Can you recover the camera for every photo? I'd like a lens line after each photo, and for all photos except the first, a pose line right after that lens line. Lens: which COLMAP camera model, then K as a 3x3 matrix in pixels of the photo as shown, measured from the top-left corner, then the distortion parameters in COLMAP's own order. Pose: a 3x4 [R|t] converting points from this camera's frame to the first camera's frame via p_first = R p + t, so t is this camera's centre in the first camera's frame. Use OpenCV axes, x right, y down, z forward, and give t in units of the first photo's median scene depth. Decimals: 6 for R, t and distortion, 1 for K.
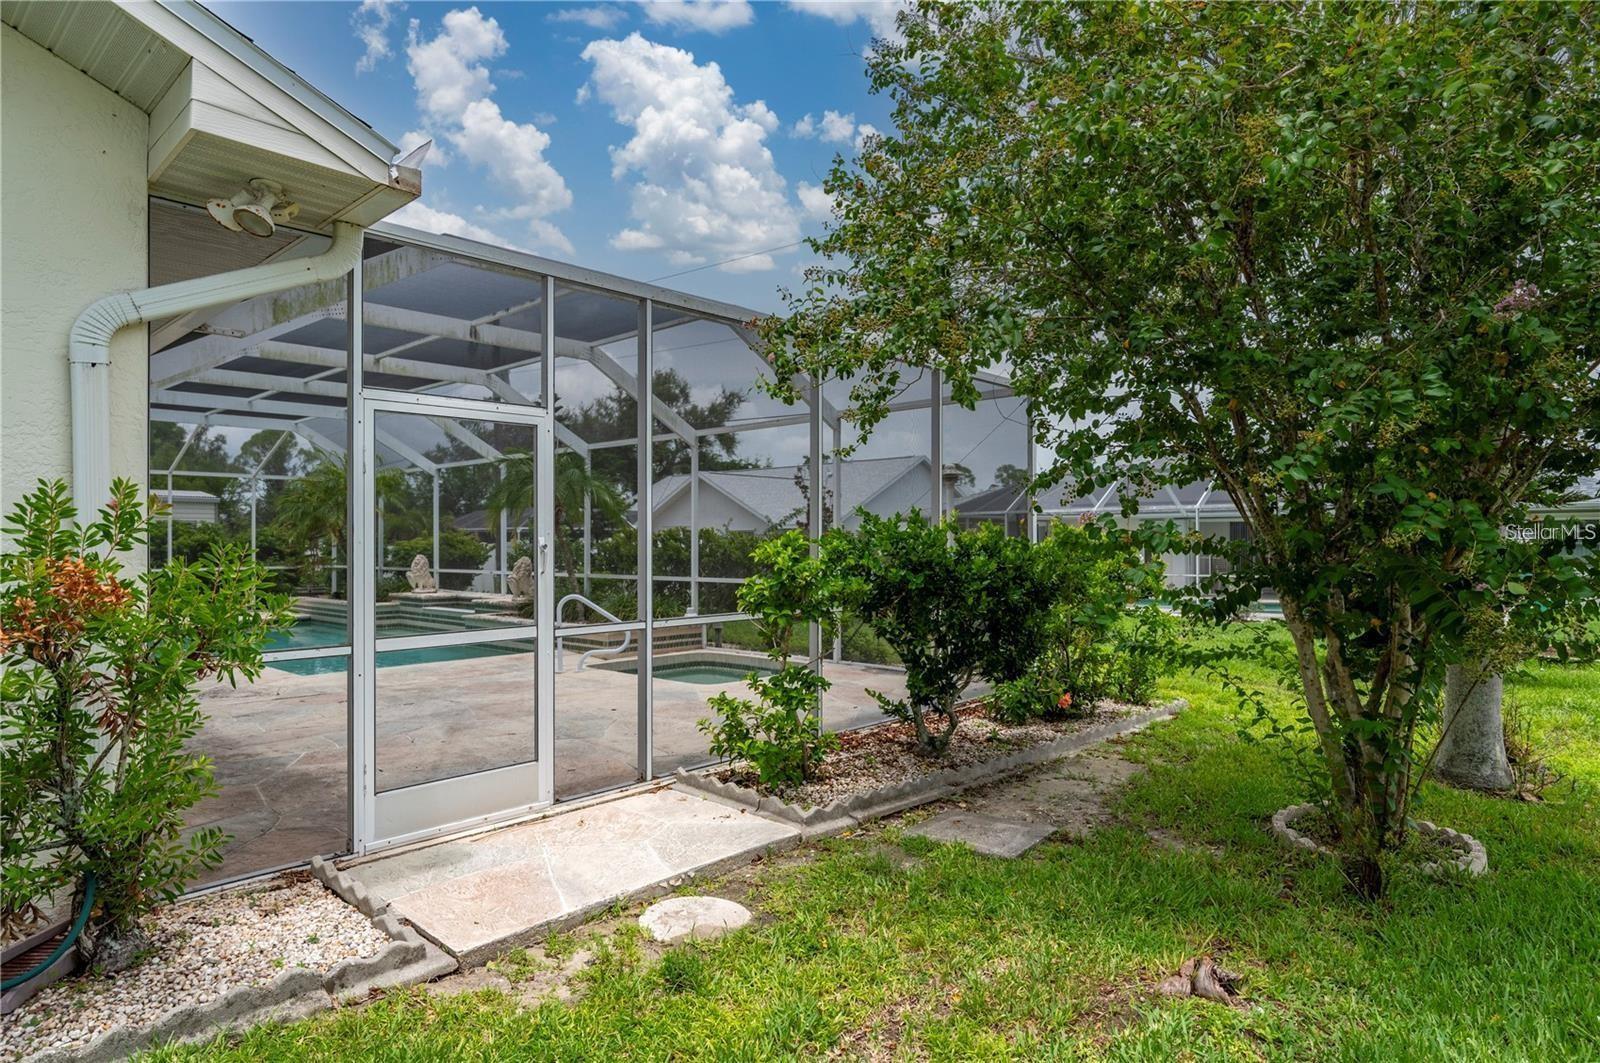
lens RADIAL K [[928.0, 0, 798.5], [0, 928.0, 532.8], [0, 0, 1]] dist [0.001496, -0.002922]
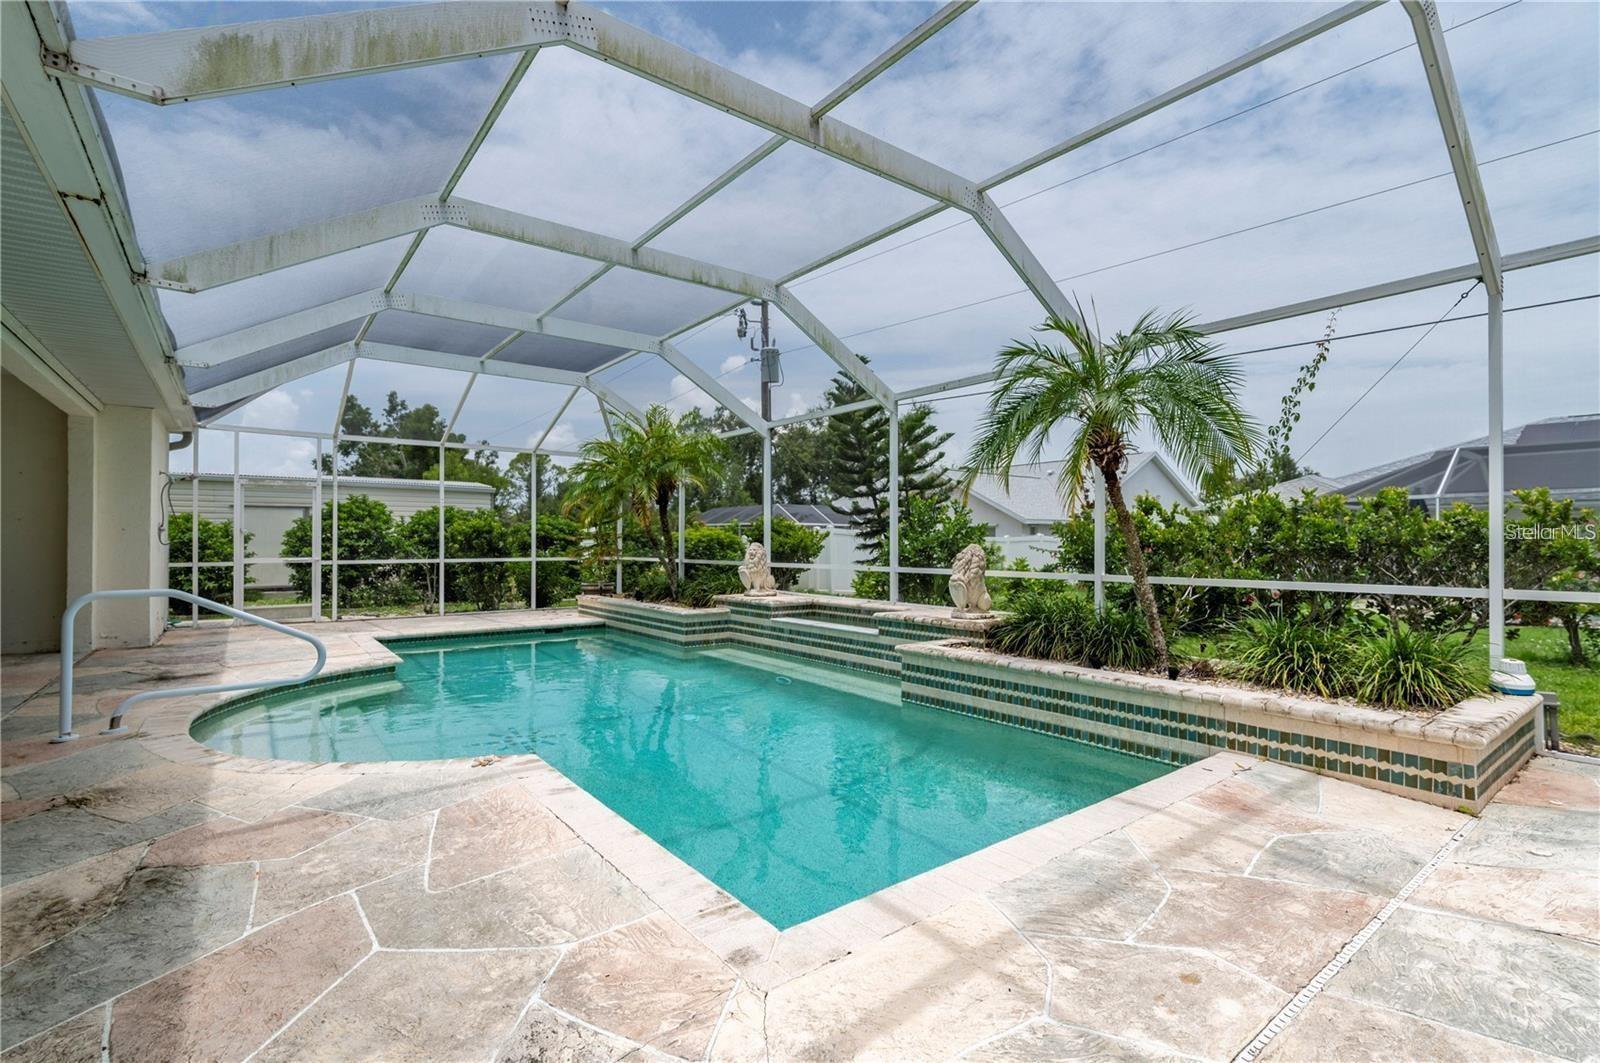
lens RADIAL K [[729.1, 0, 810.0], [0, 729.1, 537.2], [0, 0, 1]] dist [0.001864, 0.000699]
pose [[0.989149, 0.004285, -0.146853, -0.285055], [-0.003848, 0.999987, 0.003263, 0.017341], [0.146865, -0.002662, 0.989153, 0.450347]]
